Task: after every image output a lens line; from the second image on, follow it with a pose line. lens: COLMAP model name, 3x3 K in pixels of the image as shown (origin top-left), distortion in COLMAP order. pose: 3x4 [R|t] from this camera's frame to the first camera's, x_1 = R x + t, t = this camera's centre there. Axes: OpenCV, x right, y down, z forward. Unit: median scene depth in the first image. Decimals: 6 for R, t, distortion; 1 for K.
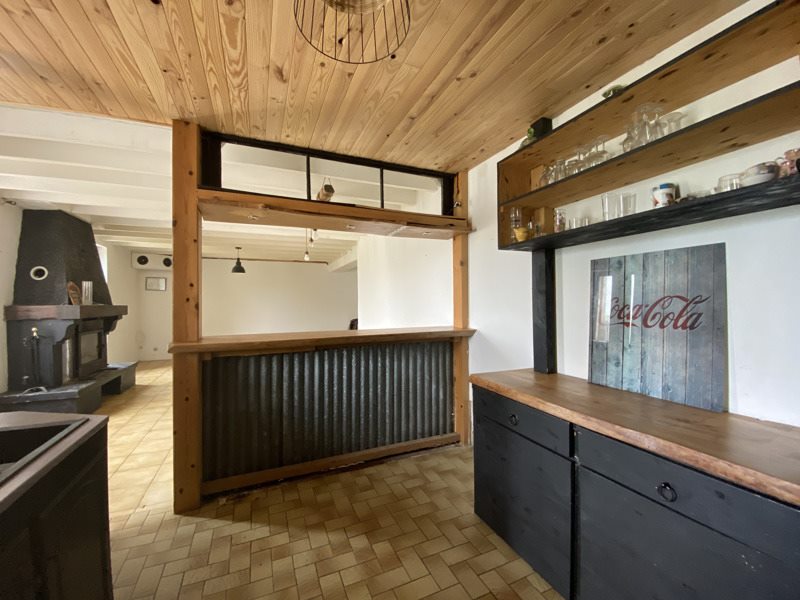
lens RADIAL K [[324.0, 0, 395.0], [0, 324.0, 298.6], [0, 0, 1]] dist [0.028500, -0.022668]
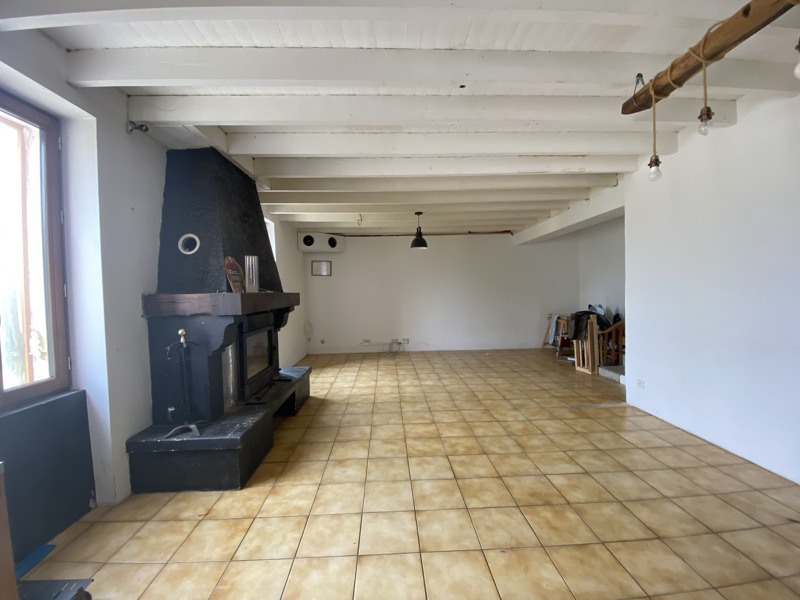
lens RADIAL K [[324.0, 0, 395.0], [0, 324.0, 298.6], [0, 0, 1]] dist [0.028500, -0.022668]
pose [[0.929535, -0.002481, -0.368725, -0.437903], [0.017666, 0.999129, 0.037812, 0.012581], [0.368310, -0.041662, 0.928769, 0.501012]]
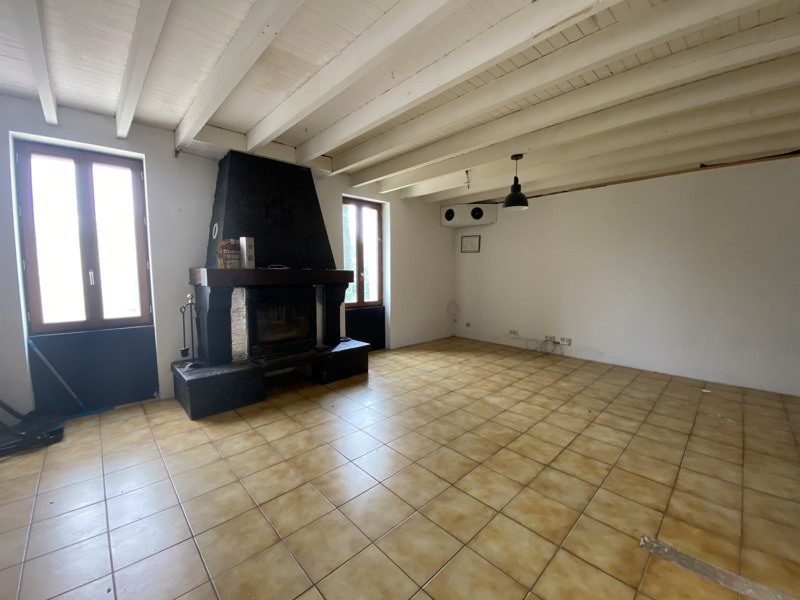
lens RADIAL K [[324.0, 0, 395.0], [0, 324.0, 298.6], [0, 0, 1]] dist [0.028500, -0.022668]
pose [[0.333001, 0.083913, -0.939185, -0.094508], [0.007619, 0.995760, 0.091669, 0.023143], [0.942896, -0.037682, 0.330950, 1.081622]]
